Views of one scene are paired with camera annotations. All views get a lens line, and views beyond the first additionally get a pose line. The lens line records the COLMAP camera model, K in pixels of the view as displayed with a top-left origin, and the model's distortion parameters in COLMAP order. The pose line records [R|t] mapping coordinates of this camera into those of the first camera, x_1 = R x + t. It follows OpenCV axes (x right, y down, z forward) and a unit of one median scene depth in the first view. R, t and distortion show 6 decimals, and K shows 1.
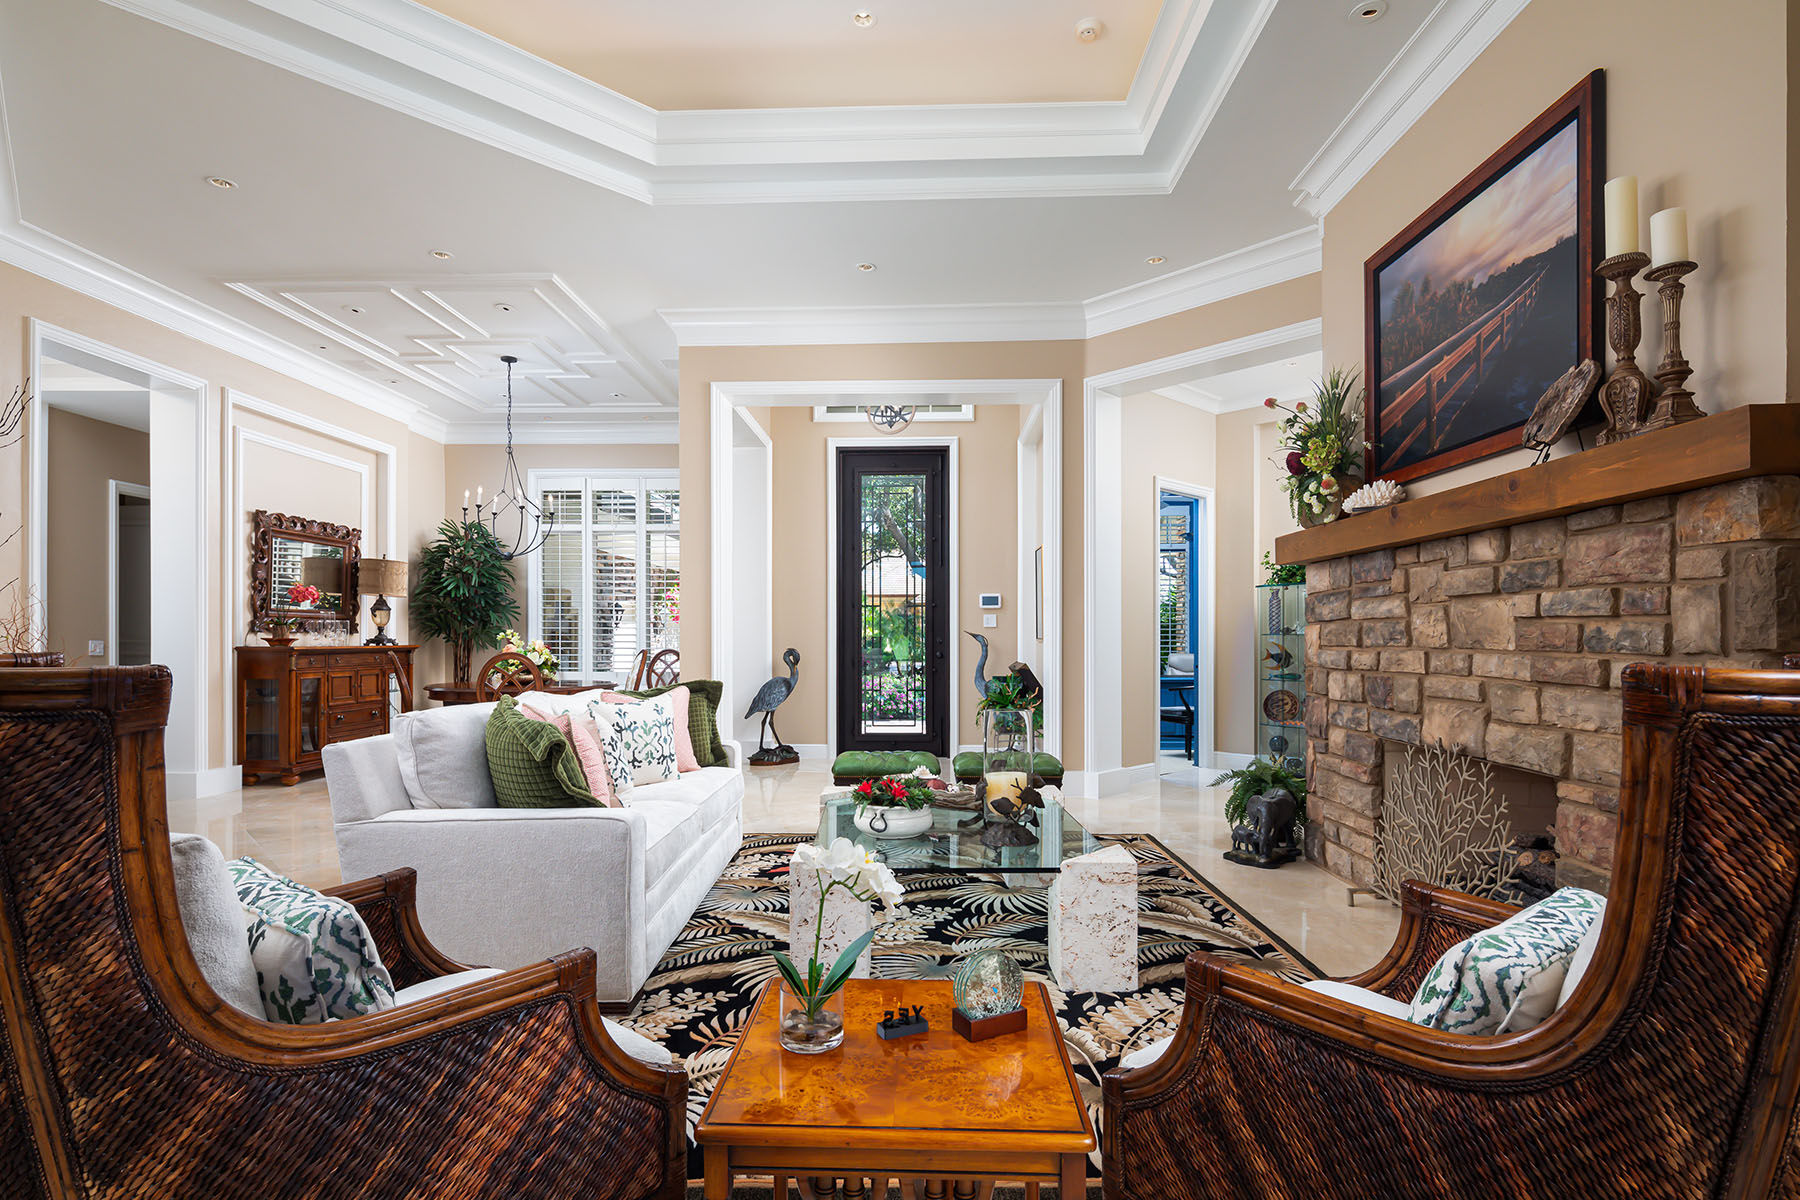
lens RADIAL K [[877.3, 0, 879.6], [0, 877.3, 633.6], [0, 0, 1]] dist [0.002021, -0.000061]
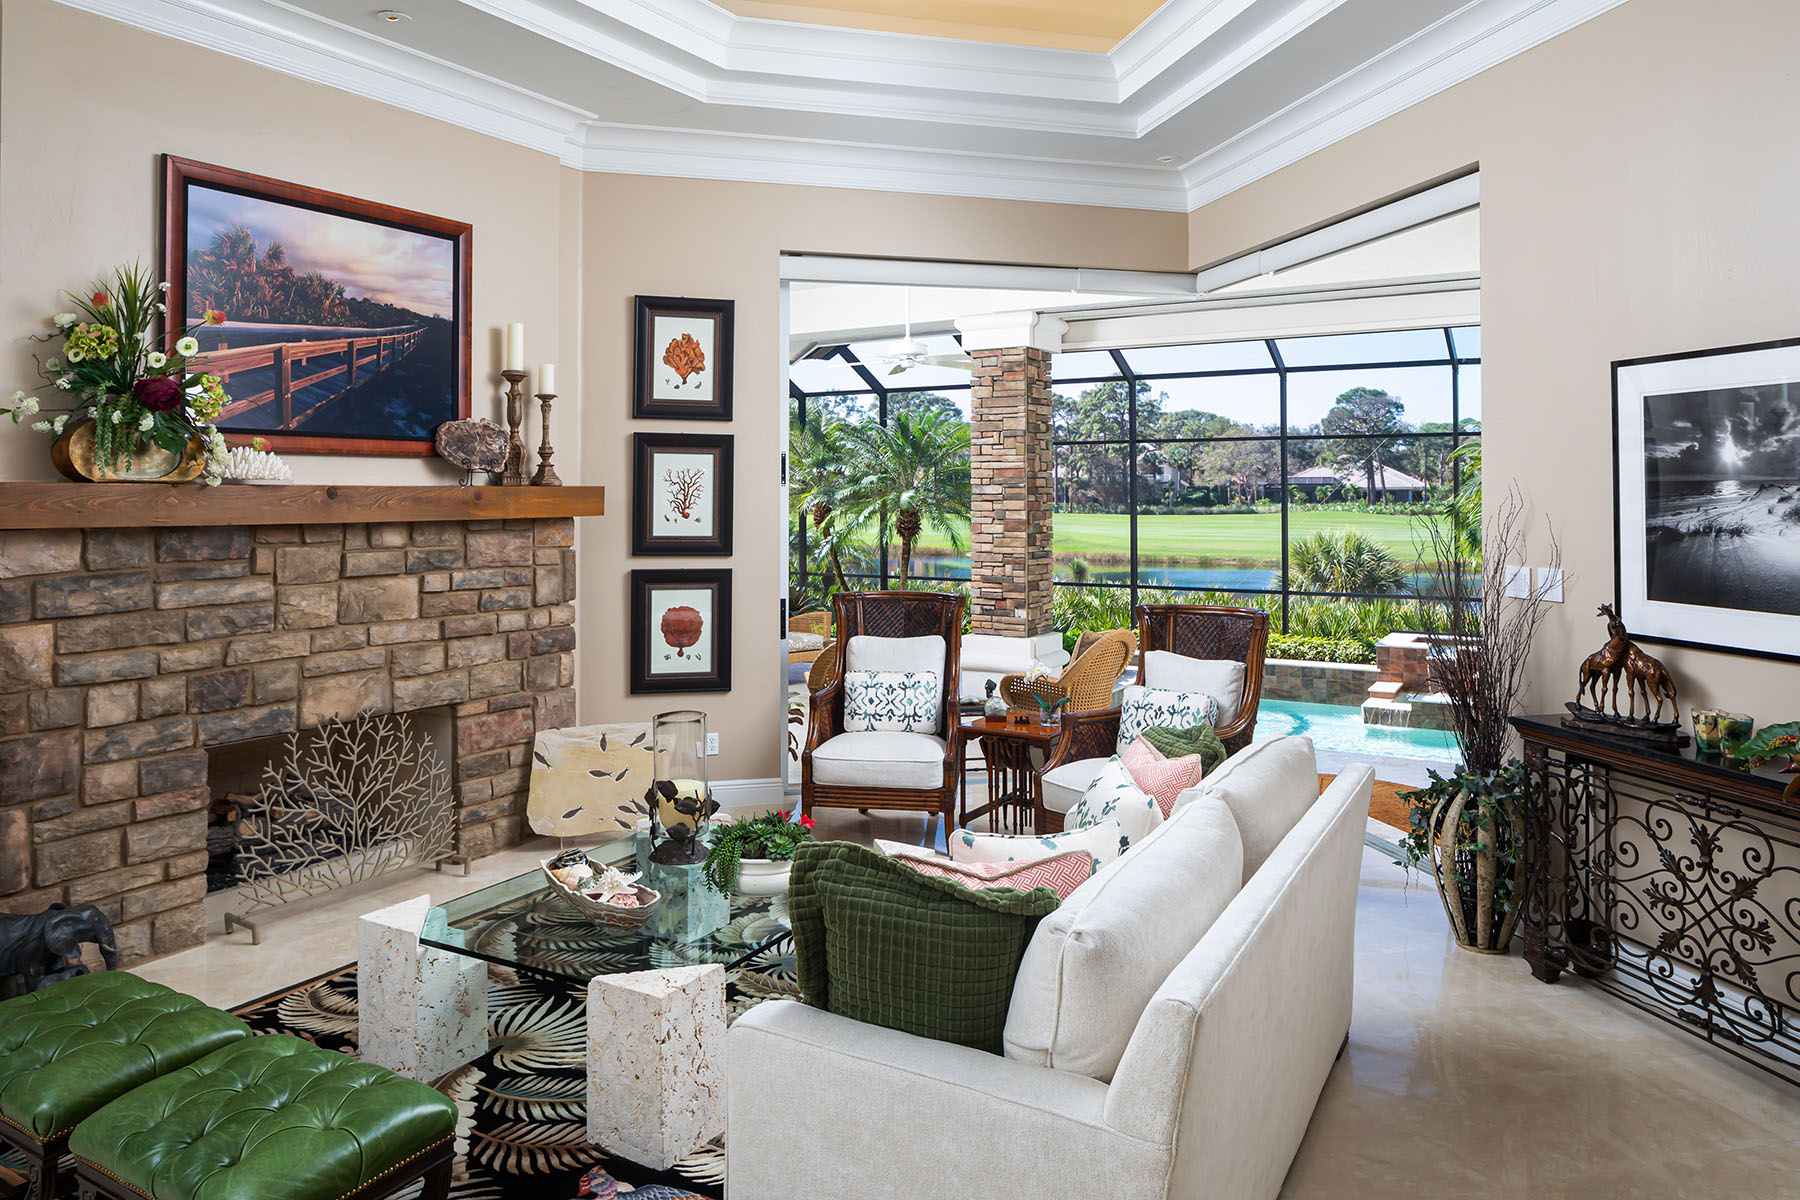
lens RADIAL K [[1242.0, 0, 897.4], [0, 1242.0, 488.7], [0, 0, 1]] dist [-0.003337, -0.000631]
pose [[-0.881289, 0.005634, 0.472544, -0.709780], [0.001876, 0.999963, -0.008424, -0.145541], [-0.472574, -0.006538, -0.881267, 2.161678]]
